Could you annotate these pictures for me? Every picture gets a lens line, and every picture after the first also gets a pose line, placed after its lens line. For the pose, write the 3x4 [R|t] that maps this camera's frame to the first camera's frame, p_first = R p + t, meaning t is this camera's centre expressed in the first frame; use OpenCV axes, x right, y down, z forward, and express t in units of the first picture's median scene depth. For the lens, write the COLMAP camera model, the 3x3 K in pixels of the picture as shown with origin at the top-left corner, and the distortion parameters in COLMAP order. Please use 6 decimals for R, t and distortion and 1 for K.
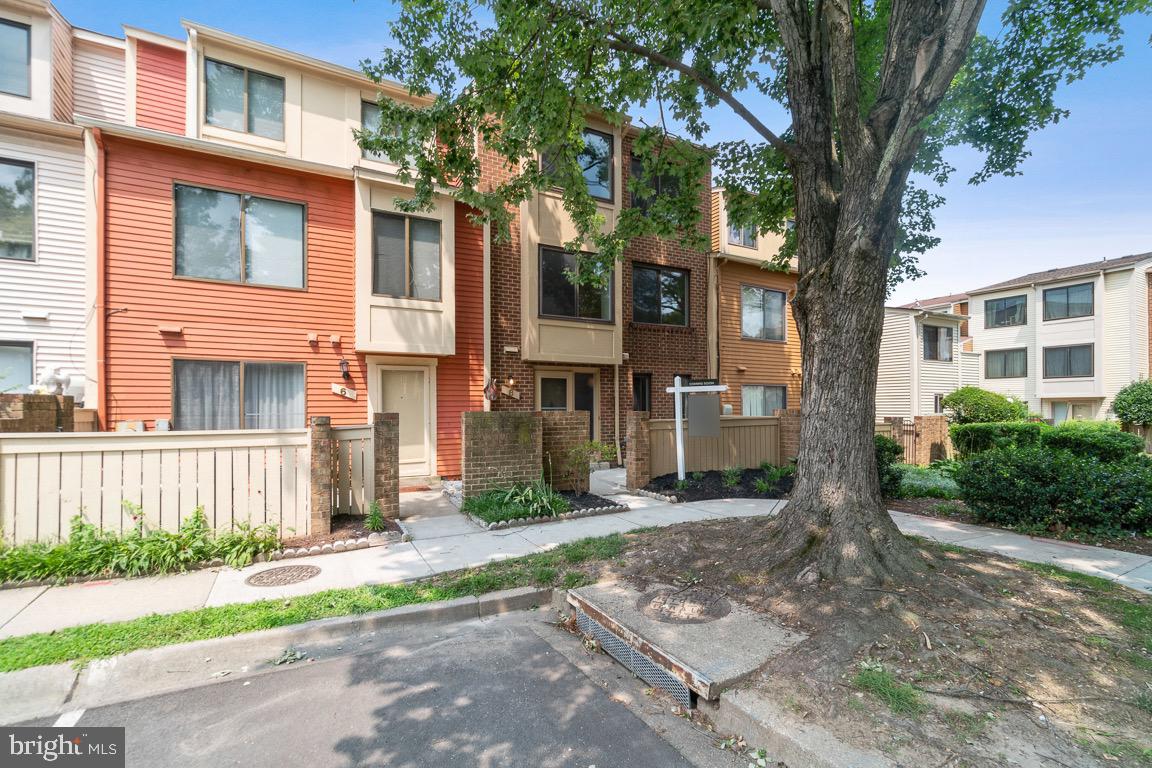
lens RADIAL K [[511.8, 0, 588.9], [0, 511.8, 398.1], [0, 0, 1]] dist [0.000595, 0.000009]
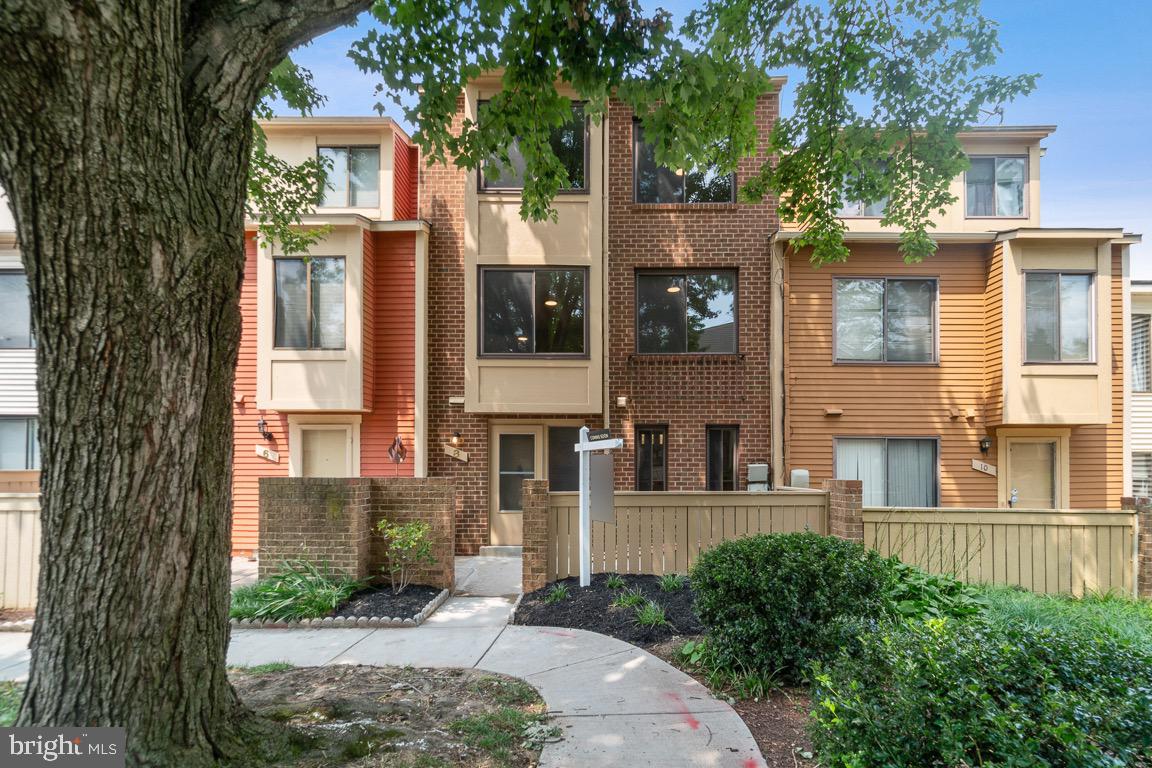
lens RADIAL K [[533.9, 0, 569.5], [0, 533.9, 461.4], [0, 0, 1]] dist [-0.000428, -0.000068]
pose [[0.871943, -0.000540, -0.489607, 0.491430], [0.002523, 0.999991, 0.003390, -0.000172], [0.489601, -0.004191, 0.871936, 0.400503]]
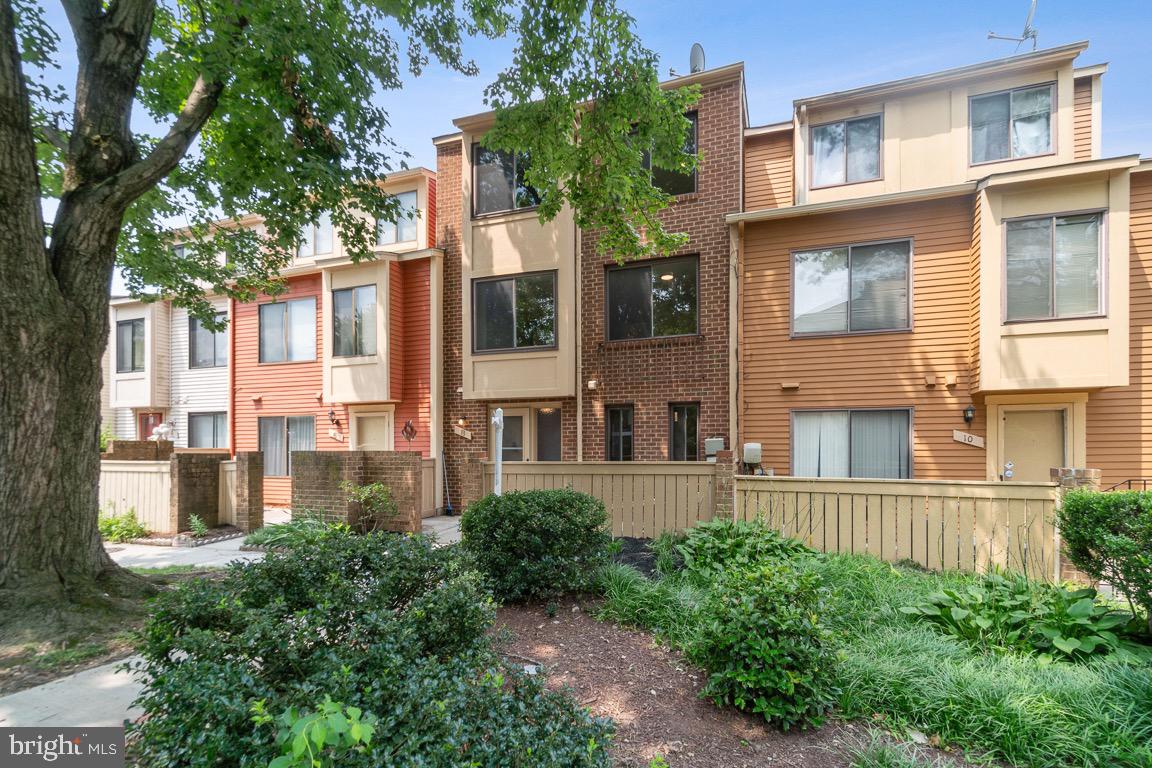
lens RADIAL K [[505.5, 0, 553.9], [0, 505.5, 446.8], [0, 0, 1]] dist [-0.000458, -0.000175]
pose [[0.677787, -0.002820, -0.735253, 0.816676], [0.013293, 0.999876, 0.008419, 0.012942], [0.735139, -0.015480, 0.677740, 0.529129]]
